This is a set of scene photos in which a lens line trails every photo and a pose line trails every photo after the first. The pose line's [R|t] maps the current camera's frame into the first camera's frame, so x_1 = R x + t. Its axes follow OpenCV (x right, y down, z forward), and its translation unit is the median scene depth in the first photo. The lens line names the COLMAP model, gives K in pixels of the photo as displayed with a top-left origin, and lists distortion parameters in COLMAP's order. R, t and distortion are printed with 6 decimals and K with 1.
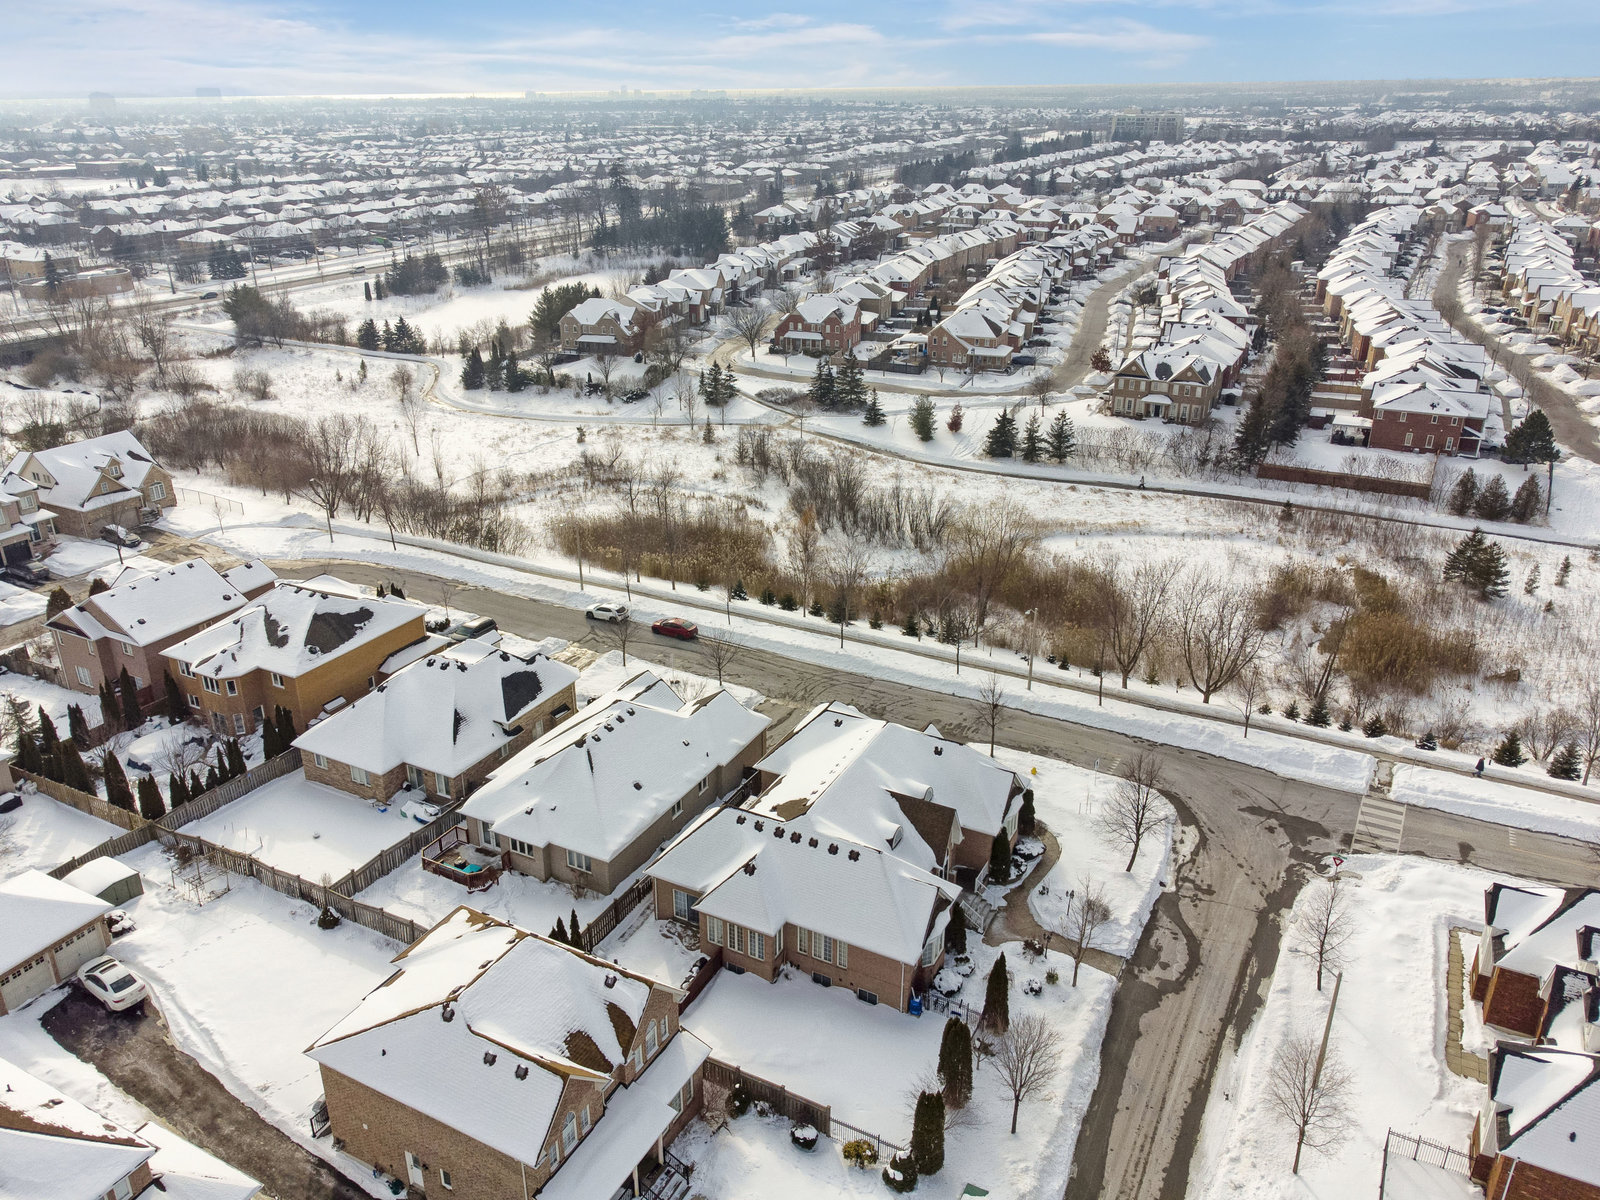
lens RADIAL K [[1185.5, 0, 787.5], [0, 1185.5, 596.8], [0, 0, 1]] dist [0.000640, 0.036654]
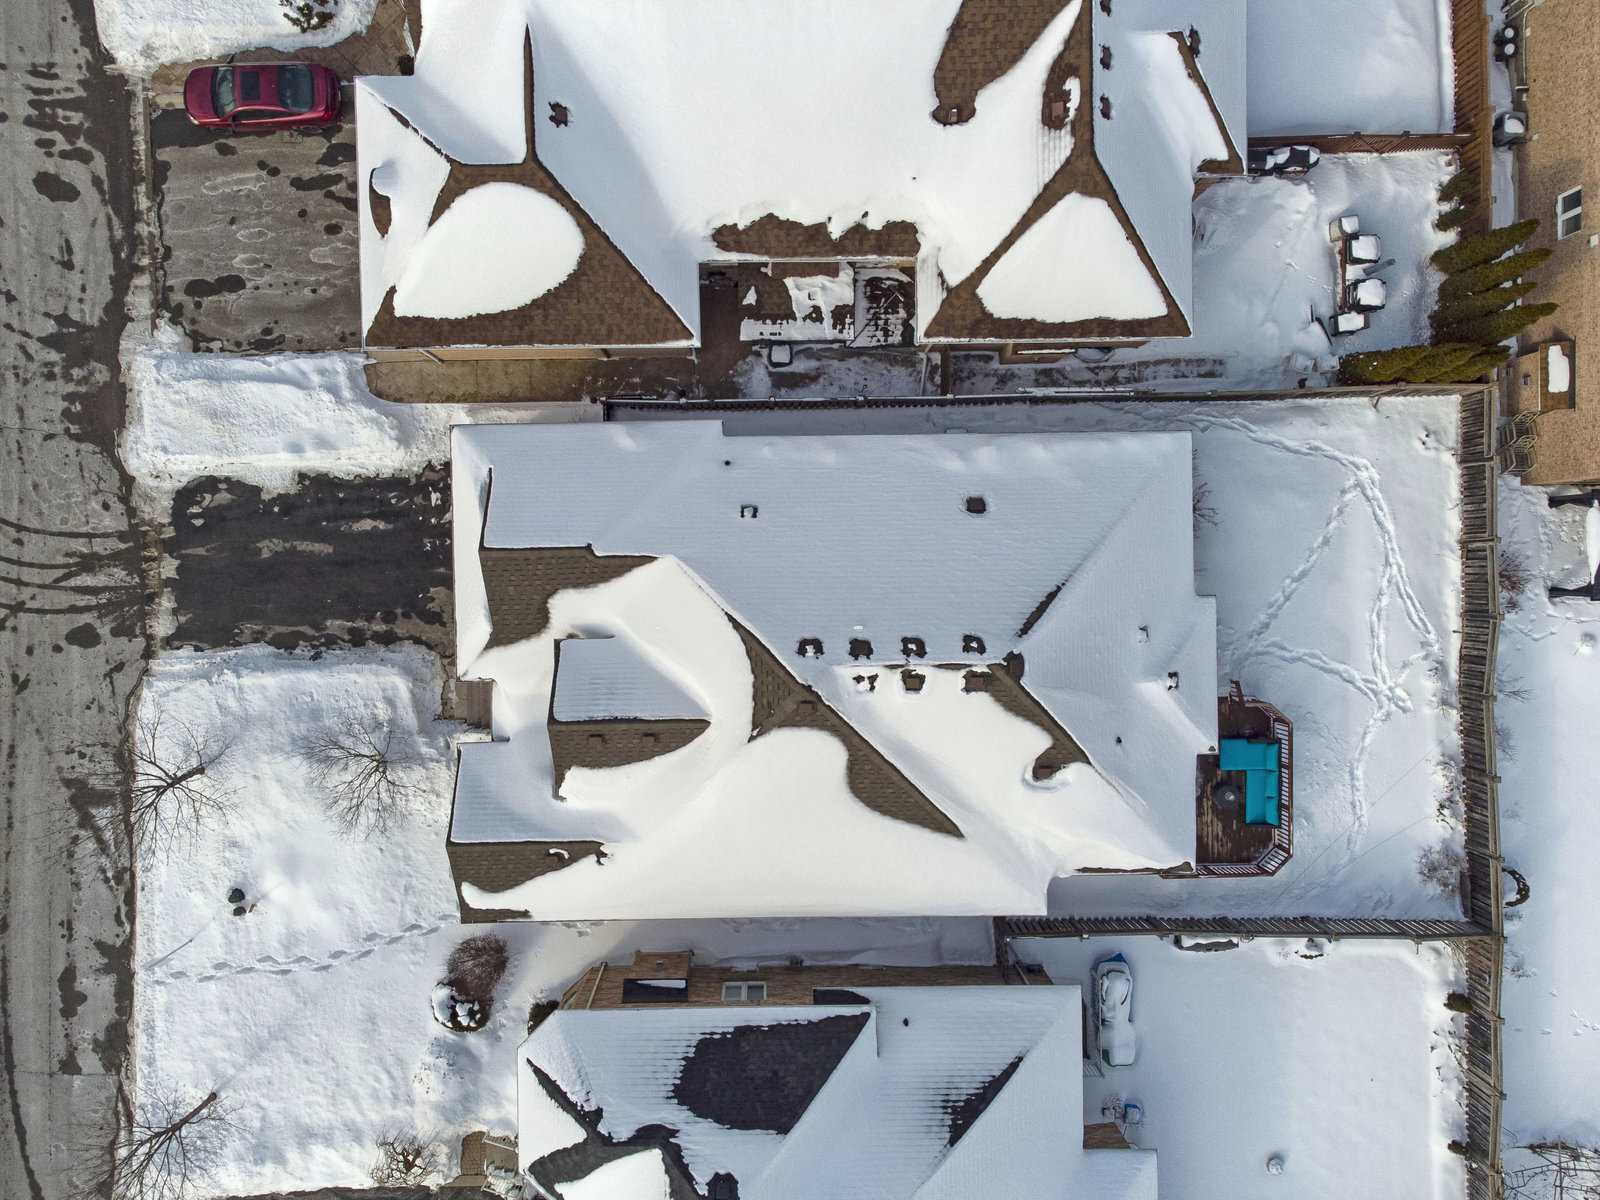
lens RADIAL K [[1159.3, 0, 787.3], [0, 1159.3, 594.5], [0, 0, 1]] dist [0.001735, 0.041211]
pose [[-0.480075, -0.876794, -0.027587, -0.099956], [0.327300, -0.208208, 0.921696, -0.208505], [-0.813881, 0.433454, 0.386930, 0.824877]]
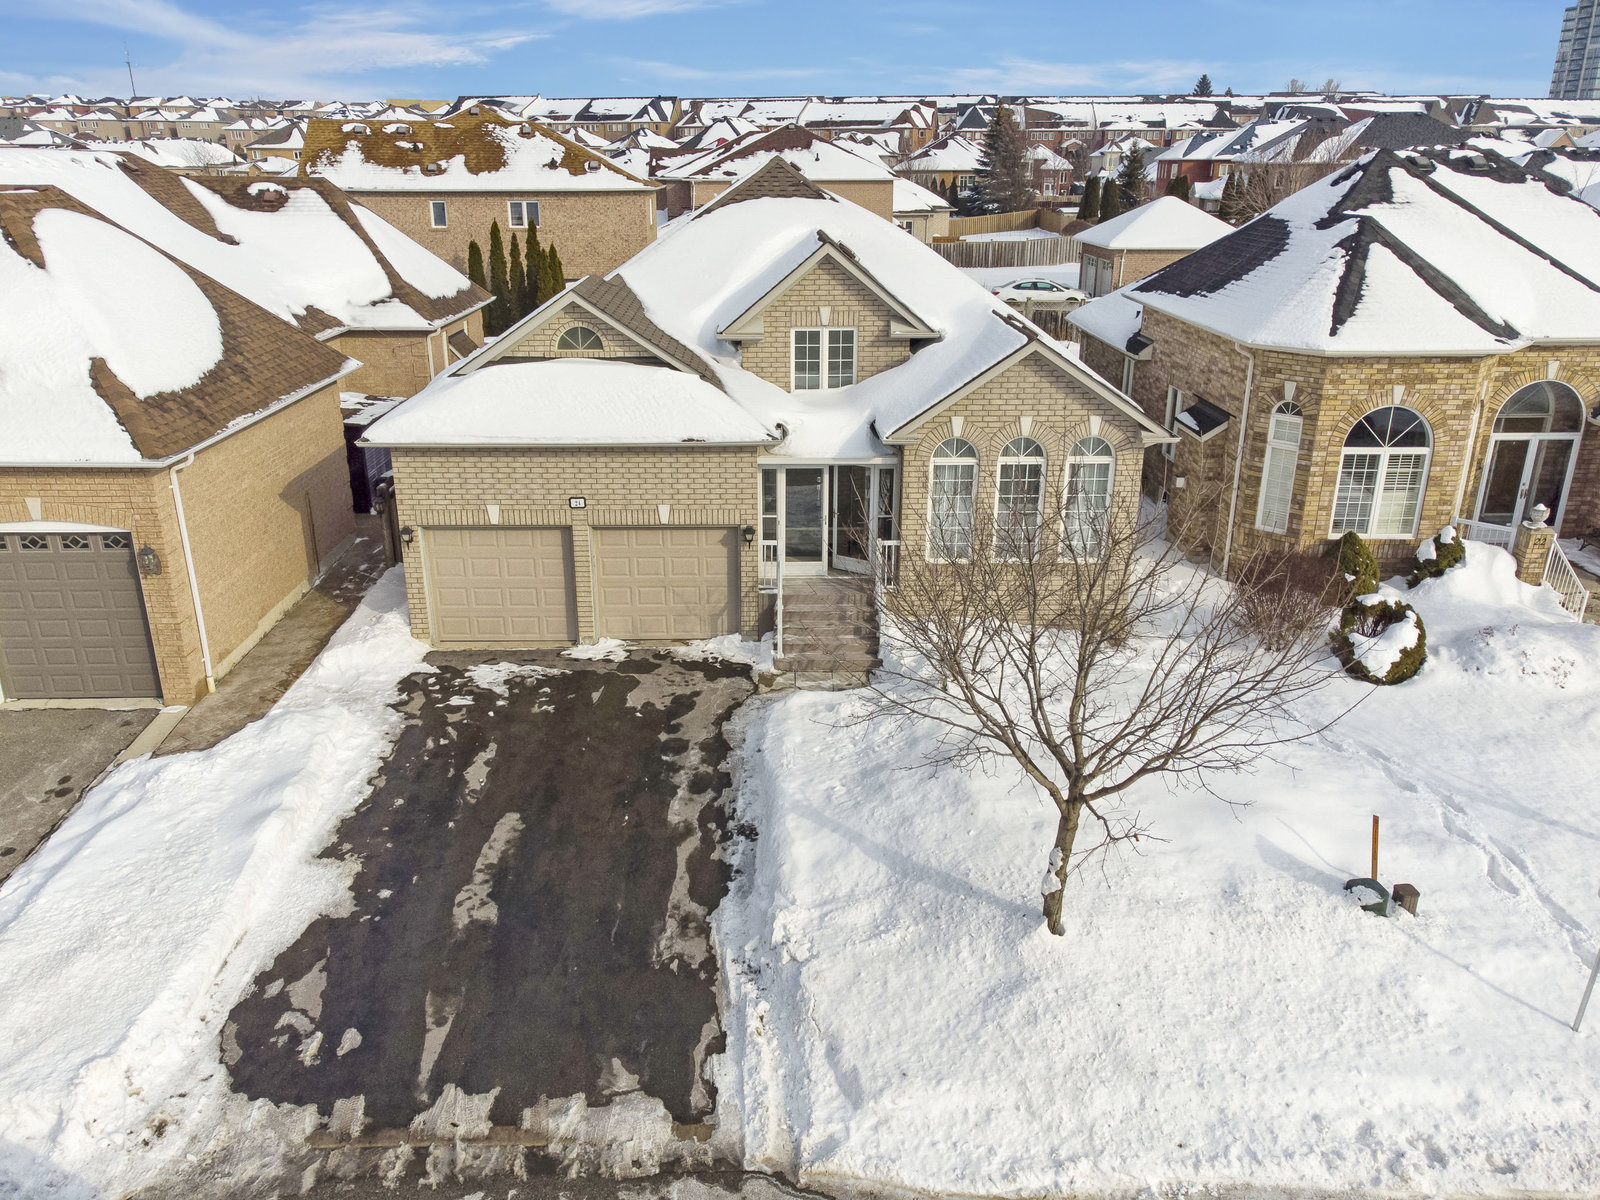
lens RADIAL K [[1185.5, 0, 787.5], [0, 1185.5, 596.8], [0, 0, 1]] dist [0.000640, 0.036654]
pose [[-0.877712, 0.160244, -0.451600, 0.023988], [-0.196341, 0.739423, 0.643975, -0.032423], [0.437117, 0.653892, -0.617538, 1.229377]]
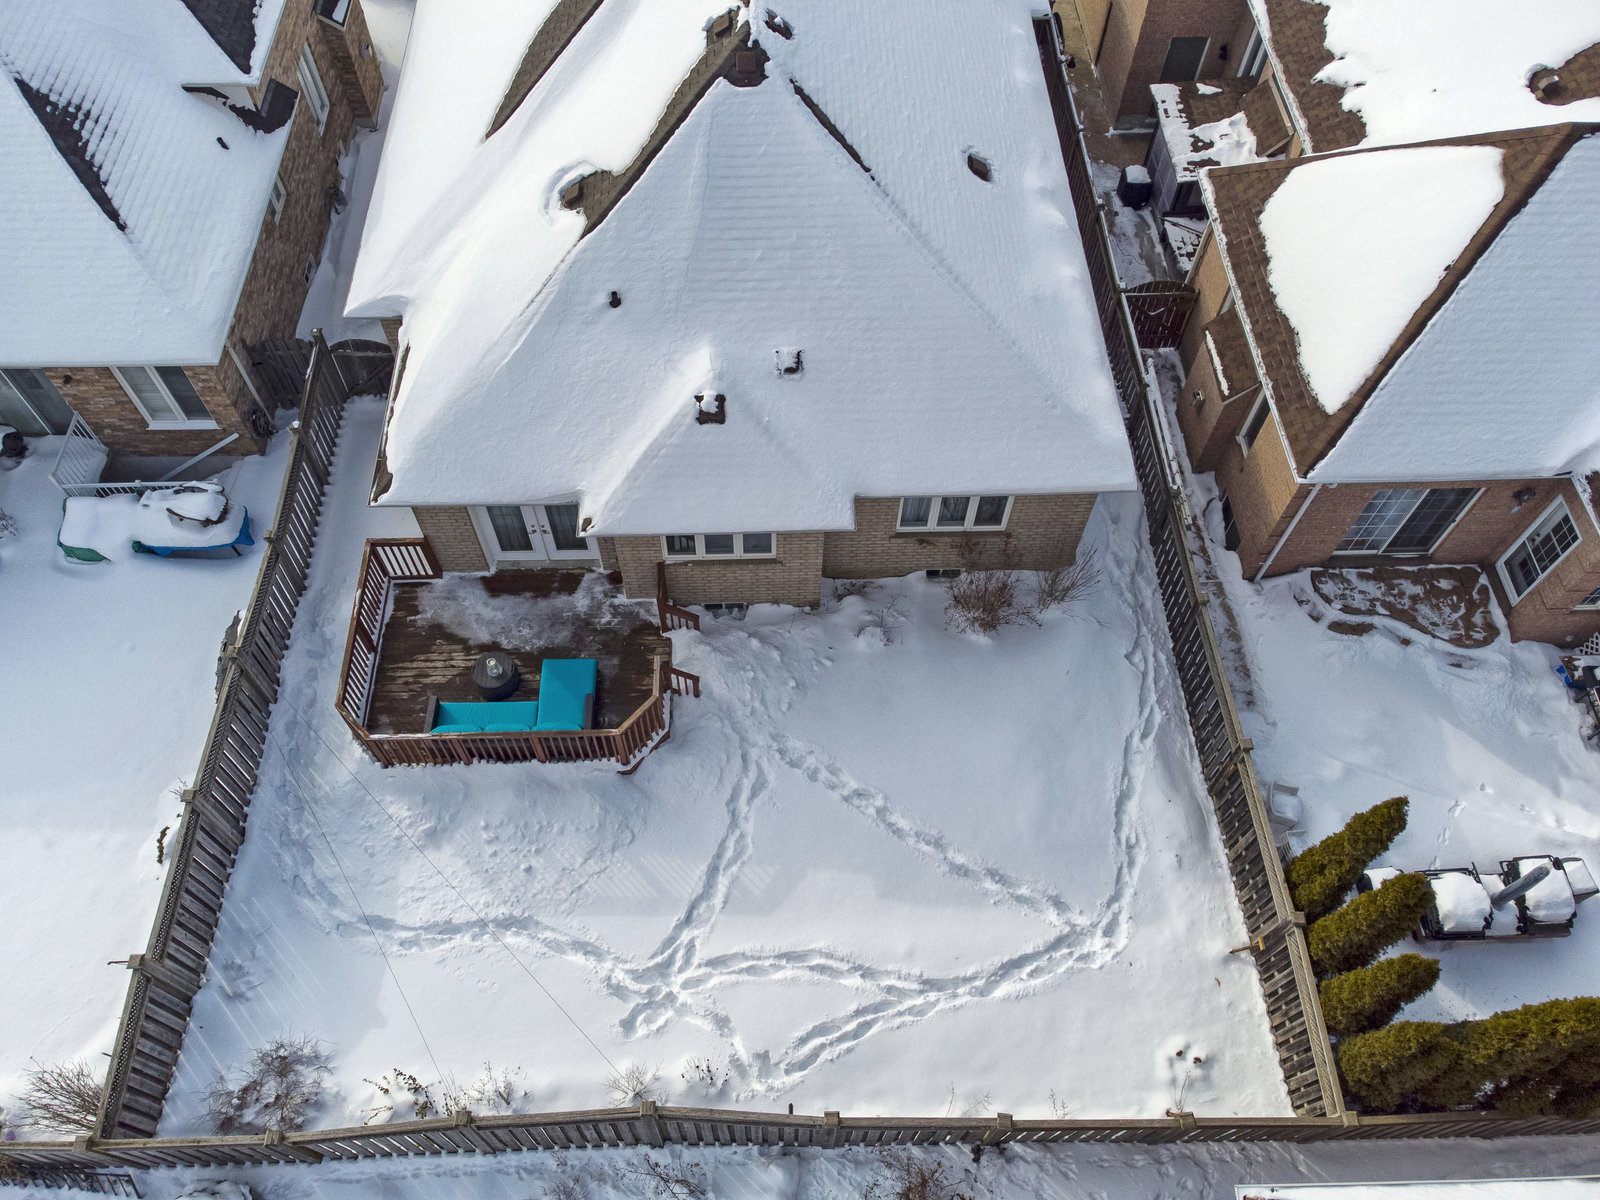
lens RADIAL K [[1152.6, 0, 800.0], [0, 1152.6, 600.0], [0, 0, 1]] dist [0.015139, -0.007259]
pose [[0.868239, -0.424322, 0.257121, -0.244128], [0.190912, 0.764061, 0.616249, 0.057528], [-0.457944, -0.485964, 0.744396, 0.700527]]
